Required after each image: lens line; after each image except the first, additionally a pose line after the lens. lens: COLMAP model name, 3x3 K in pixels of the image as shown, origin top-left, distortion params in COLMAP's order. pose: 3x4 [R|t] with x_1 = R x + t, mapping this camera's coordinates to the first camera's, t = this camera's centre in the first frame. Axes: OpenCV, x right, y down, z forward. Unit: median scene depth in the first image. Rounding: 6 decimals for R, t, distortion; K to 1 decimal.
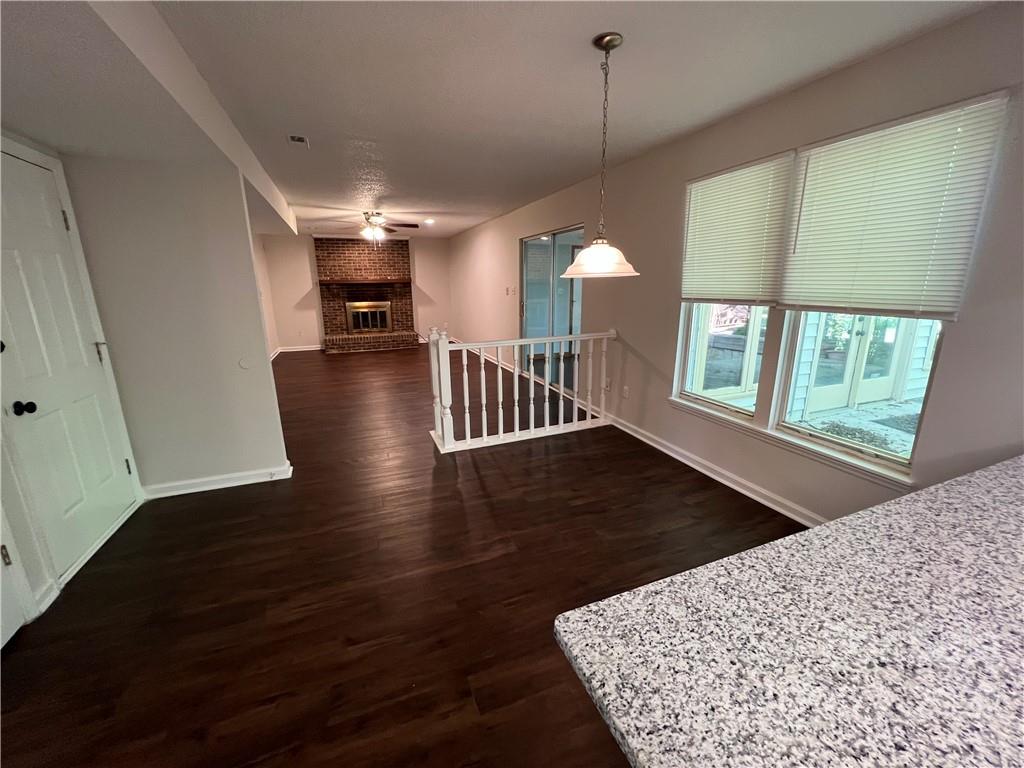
lens RADIAL K [[412.9, 0, 509.5], [0, 412.9, 382.1], [0, 0, 1]] dist [-0.000246, 0.000500]
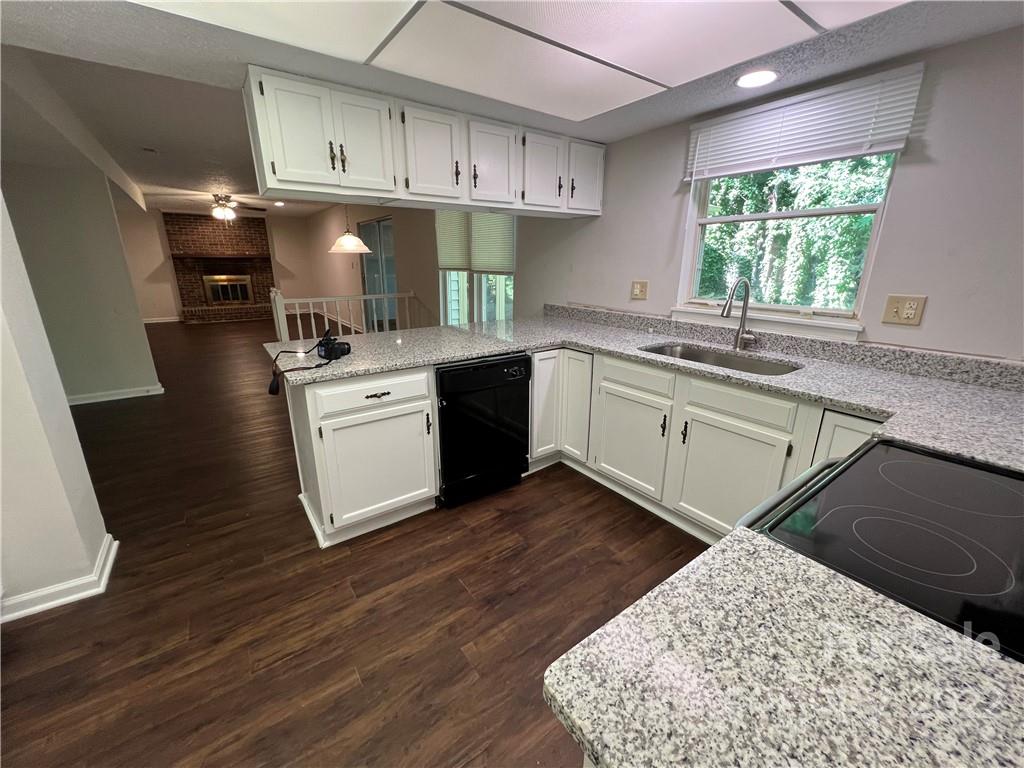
lens RADIAL K [[412.9, 0, 513.0], [0, 412.9, 381.9], [0, 0, 1]] dist [-0.000246, 0.000500]
pose [[0.967812, -0.054949, 0.245604, 0.108182], [0.044265, 0.997827, 0.048812, 0.068017], [-0.247753, -0.036369, 0.968140, -0.254639]]
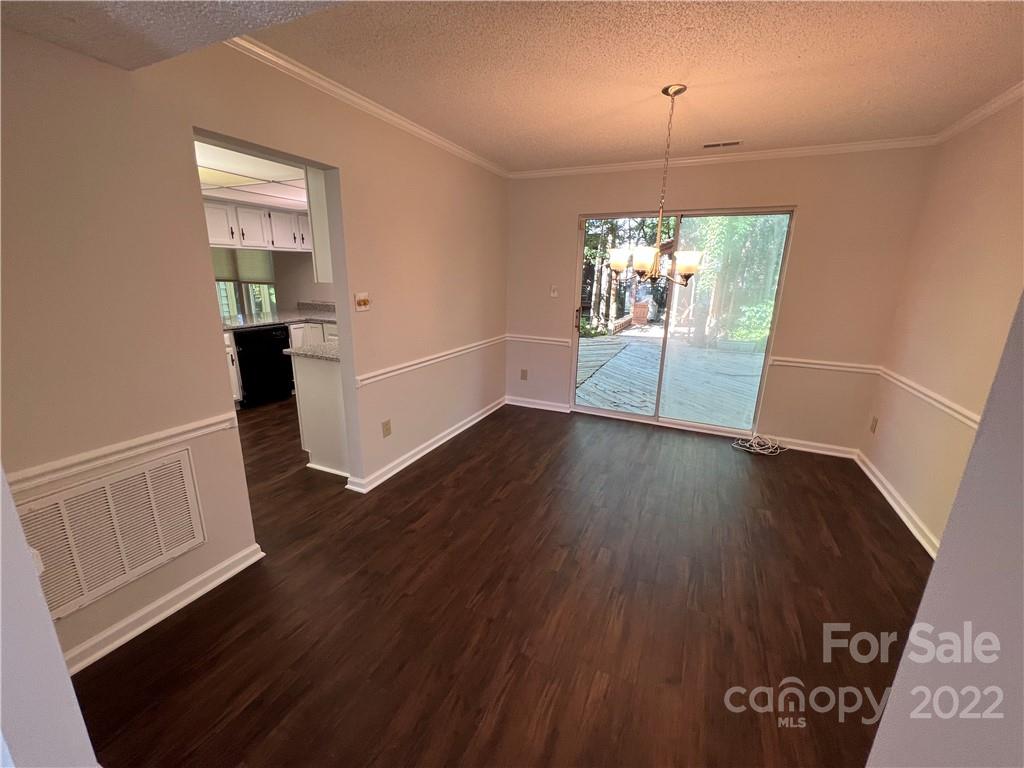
lens RADIAL K [[412.9, 0, 508.7], [0, 412.9, 379.5], [0, 0, 1]] dist [-0.000246, 0.000500]
pose [[0.728505, -0.151993, 0.667966, 0.035416], [0.142182, 0.987390, 0.069609, 0.130819], [-0.670123, 0.044262, 0.740929, -0.548484]]
